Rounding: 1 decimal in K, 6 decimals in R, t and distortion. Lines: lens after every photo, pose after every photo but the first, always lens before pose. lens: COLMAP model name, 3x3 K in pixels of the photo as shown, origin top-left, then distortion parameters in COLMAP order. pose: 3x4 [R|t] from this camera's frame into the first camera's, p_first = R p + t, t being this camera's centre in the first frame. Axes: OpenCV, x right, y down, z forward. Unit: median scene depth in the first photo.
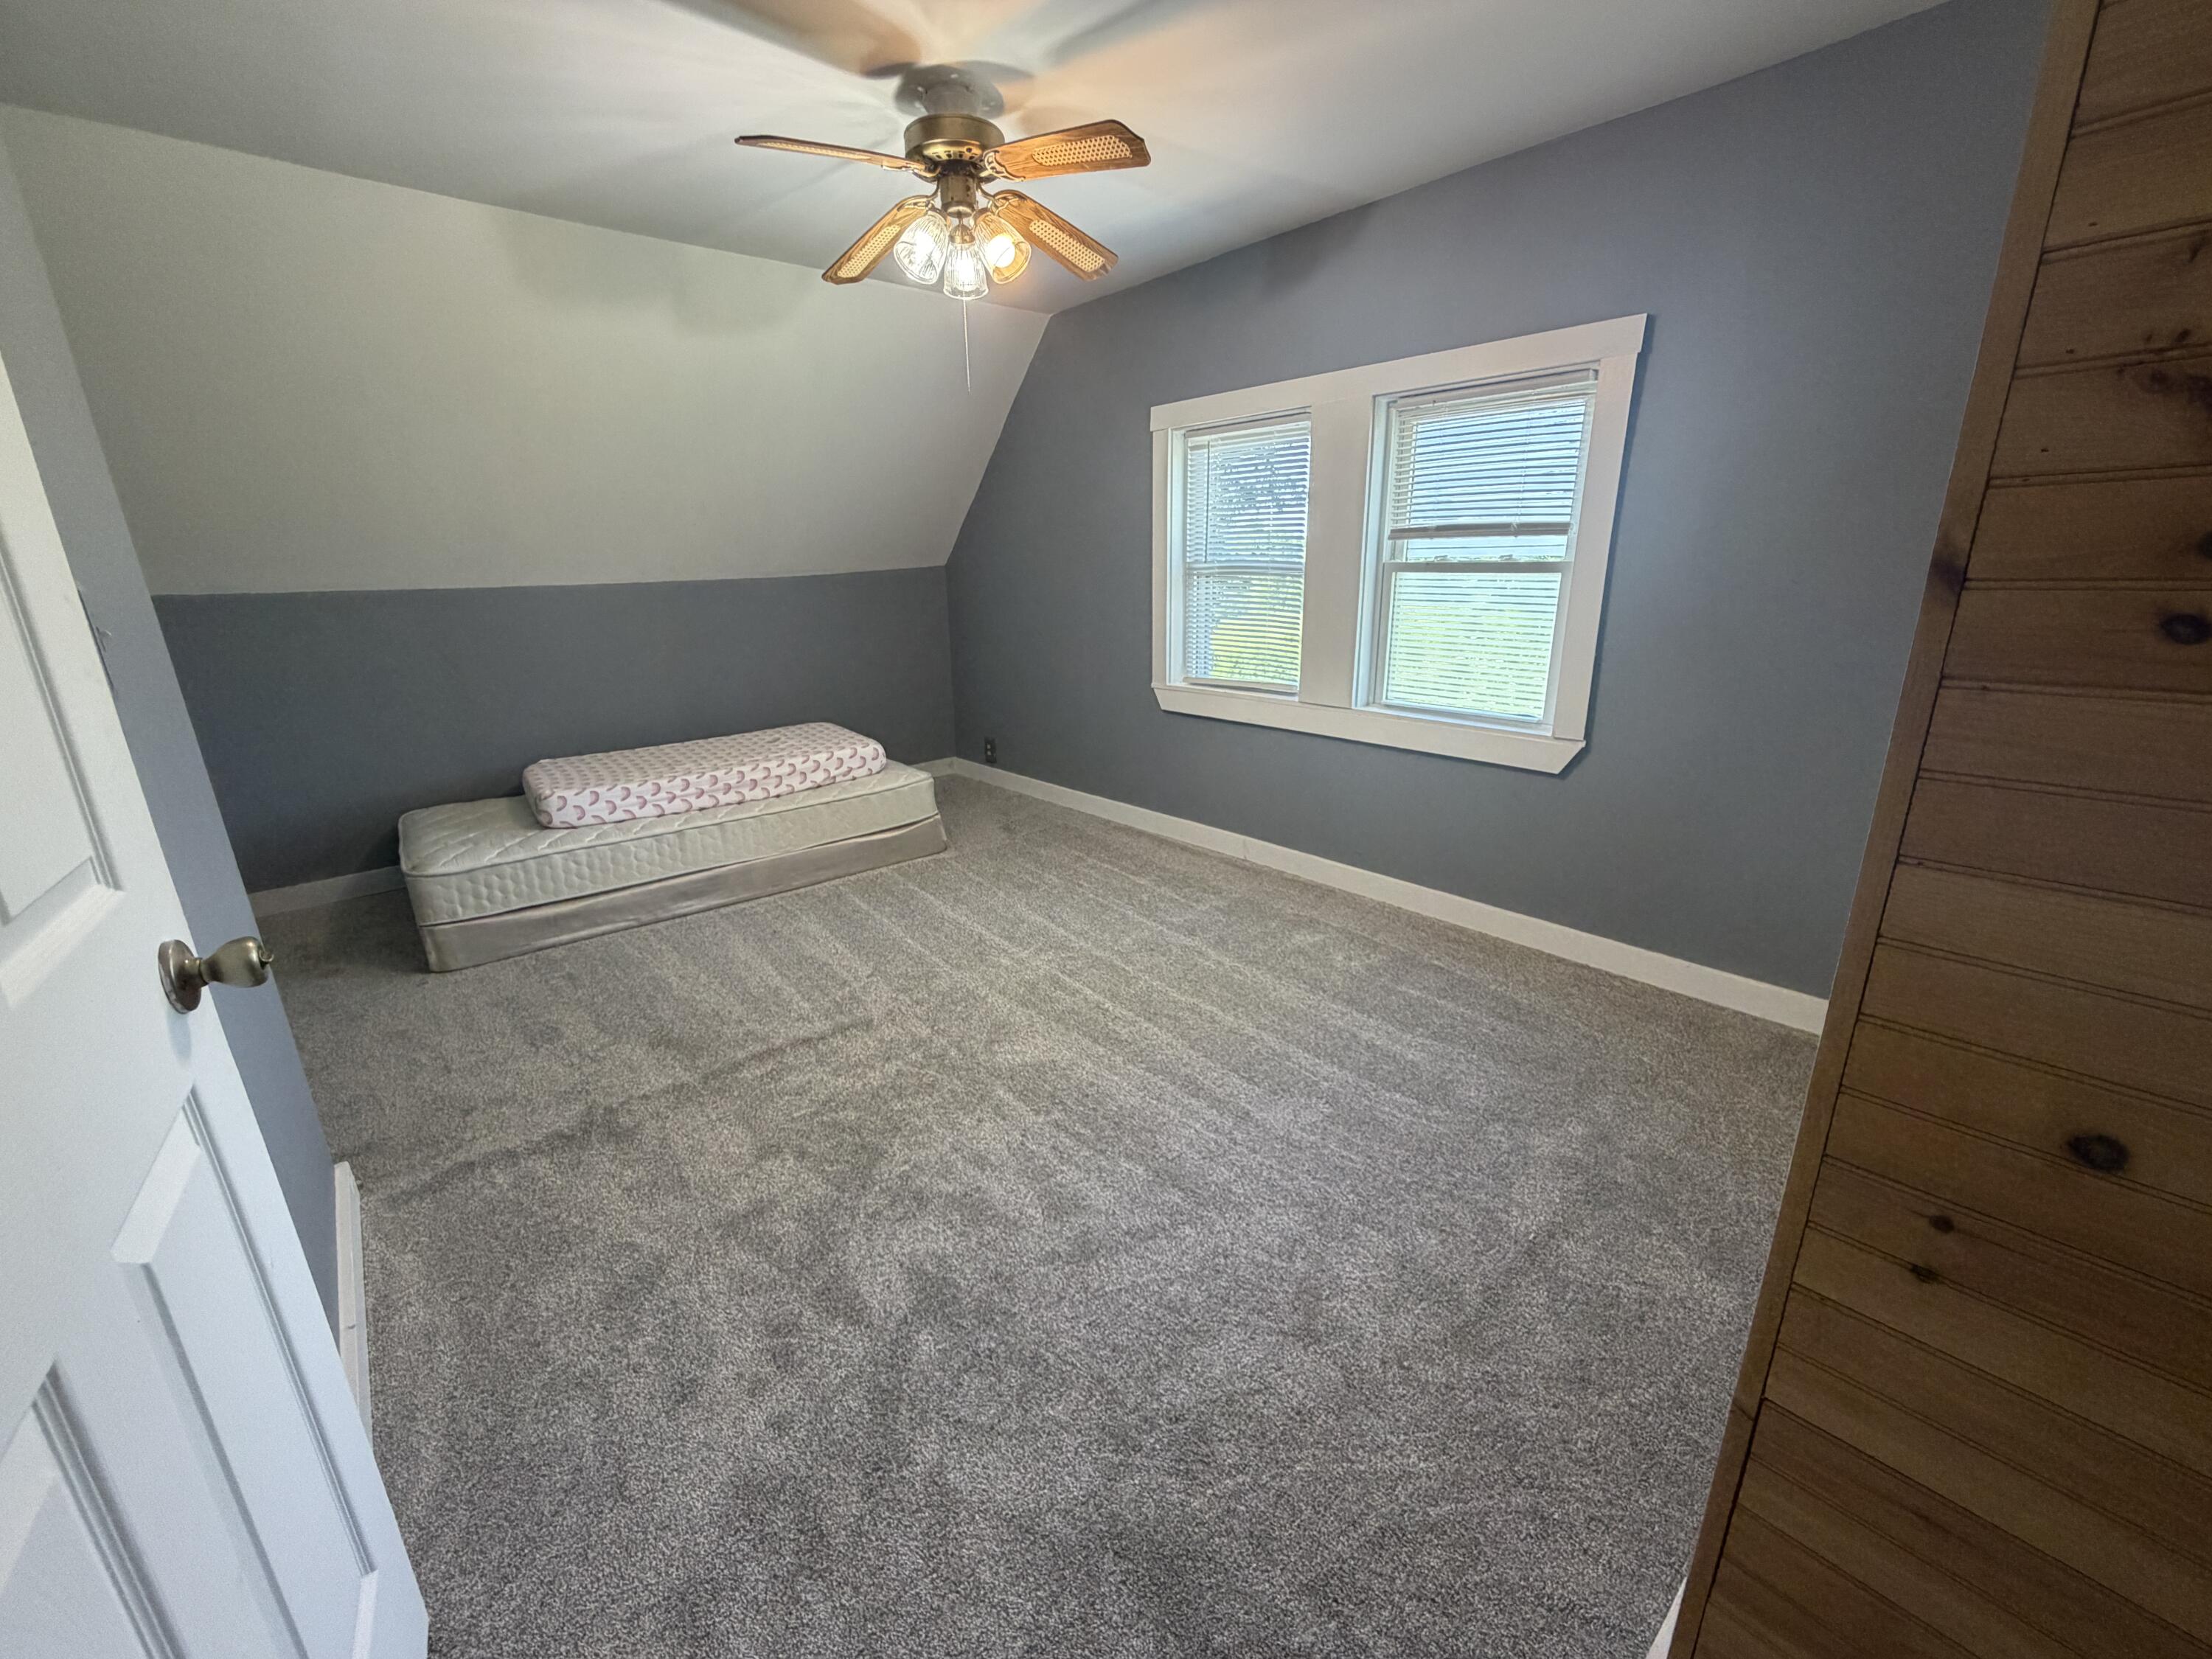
lens RADIAL K [[885.6, 0, 1105.7], [0, 885.6, 829.1], [0, 0, 1]] dist [0.000032, -0.000218]
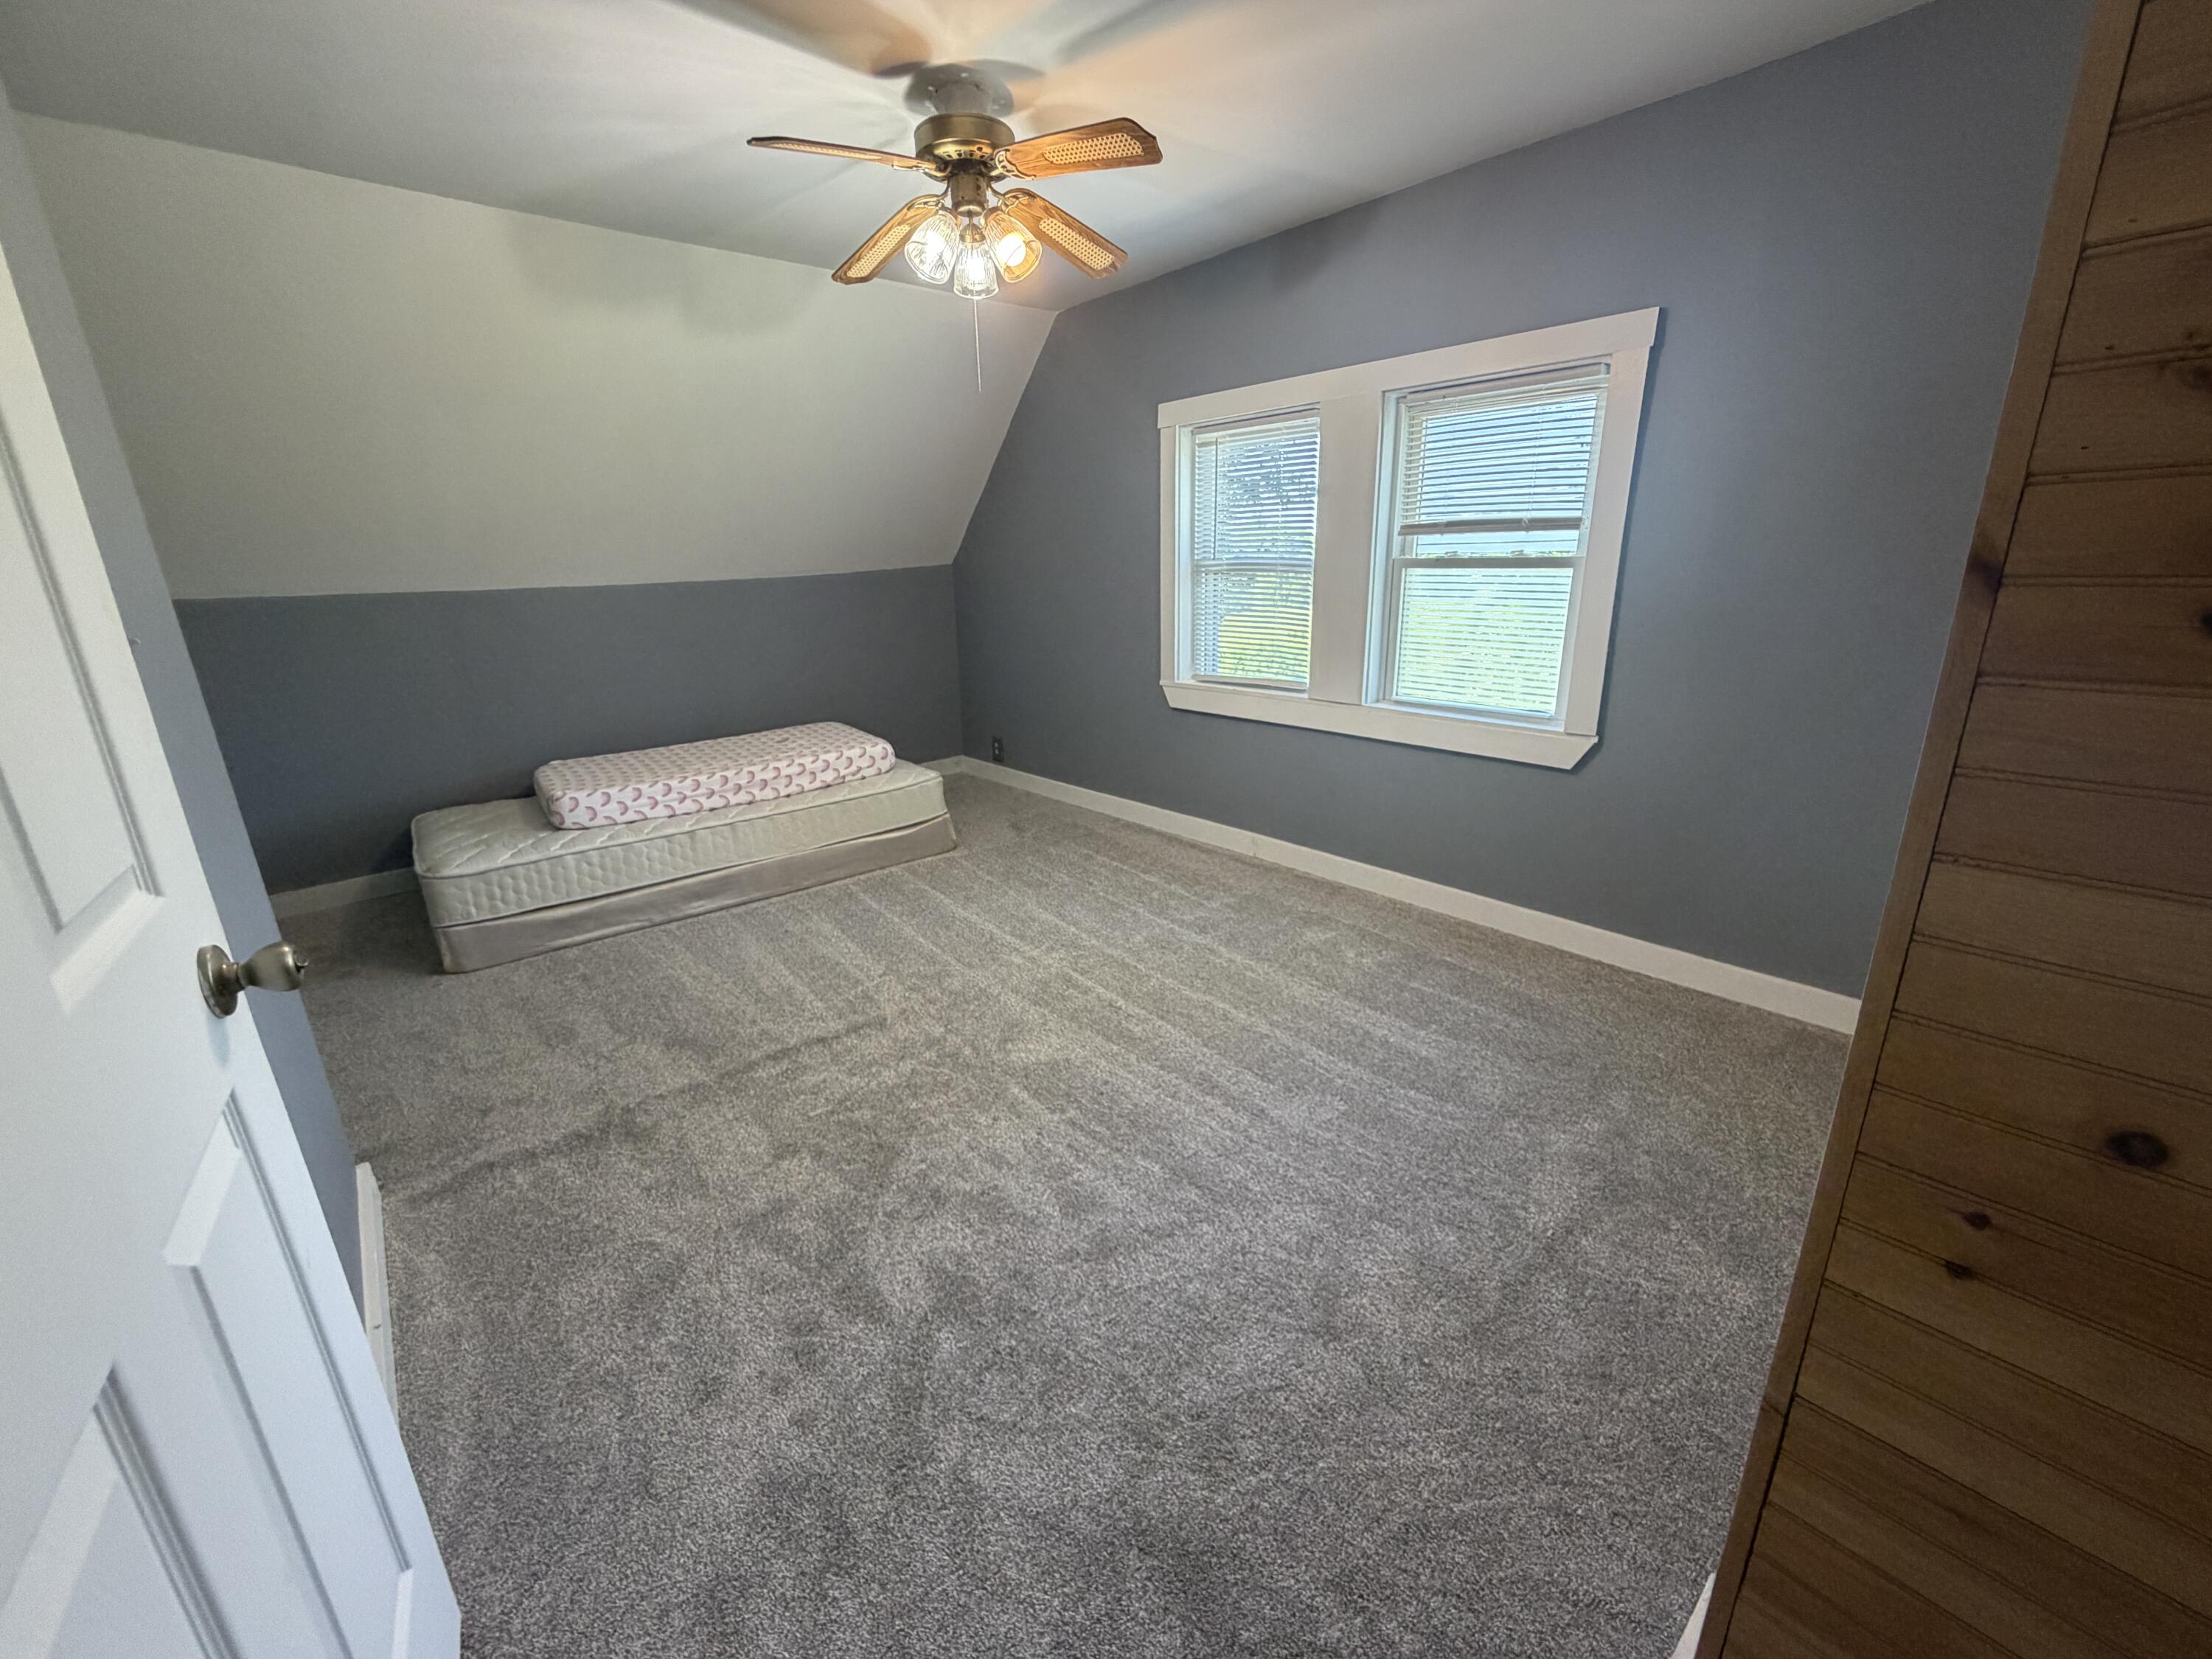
lens RADIAL K [[885.6, 0, 1104.3], [0, 885.6, 829.2], [0, 0, 1]] dist [0.000032, -0.000218]
pose [[0.999975, -0.005349, -0.004569, -0.014153], [0.005365, 0.999979, 0.003612, -0.002396], [0.004550, -0.003637, 0.999983, -0.001326]]
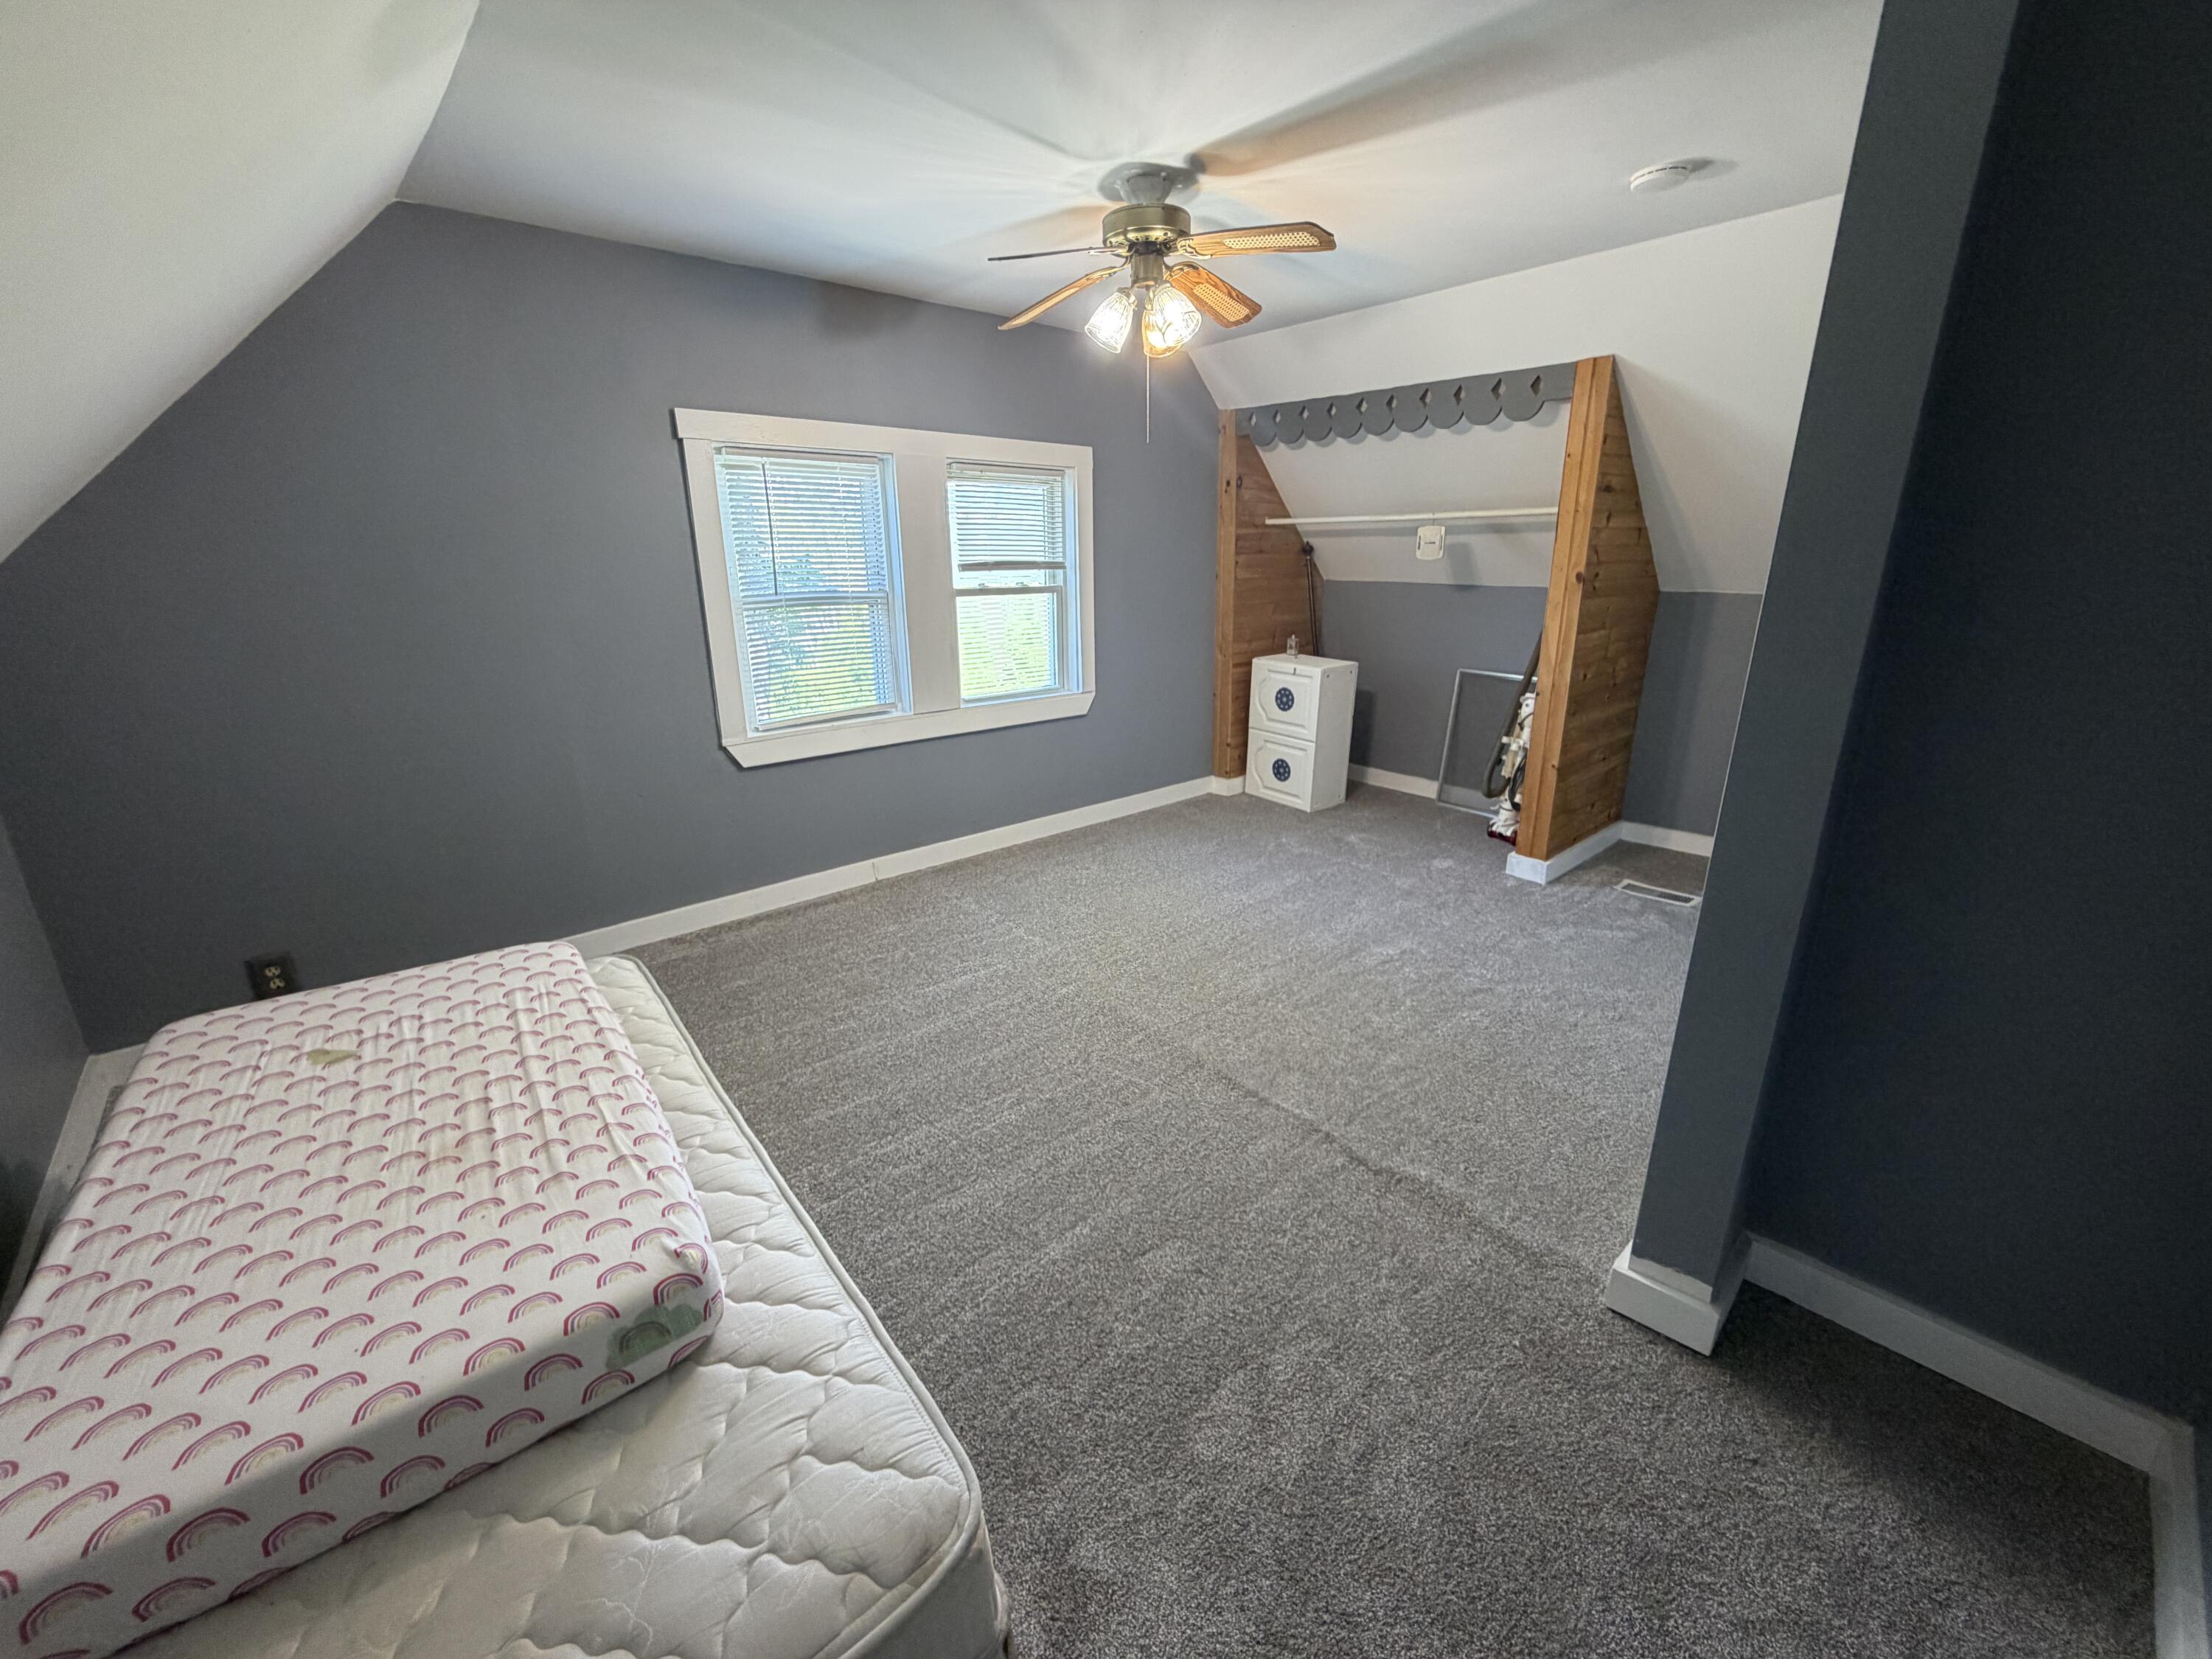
lens RADIAL K [[885.6, 0, 1098.6], [0, 885.6, 822.3], [0, 0, 1]] dist [0.000032, -0.000218]
pose [[-0.011676, -0.265091, 0.964153, -1.594357], [0.307126, 0.916659, 0.255752, -0.412941], [-0.951597, 0.299102, 0.070713, 1.311253]]
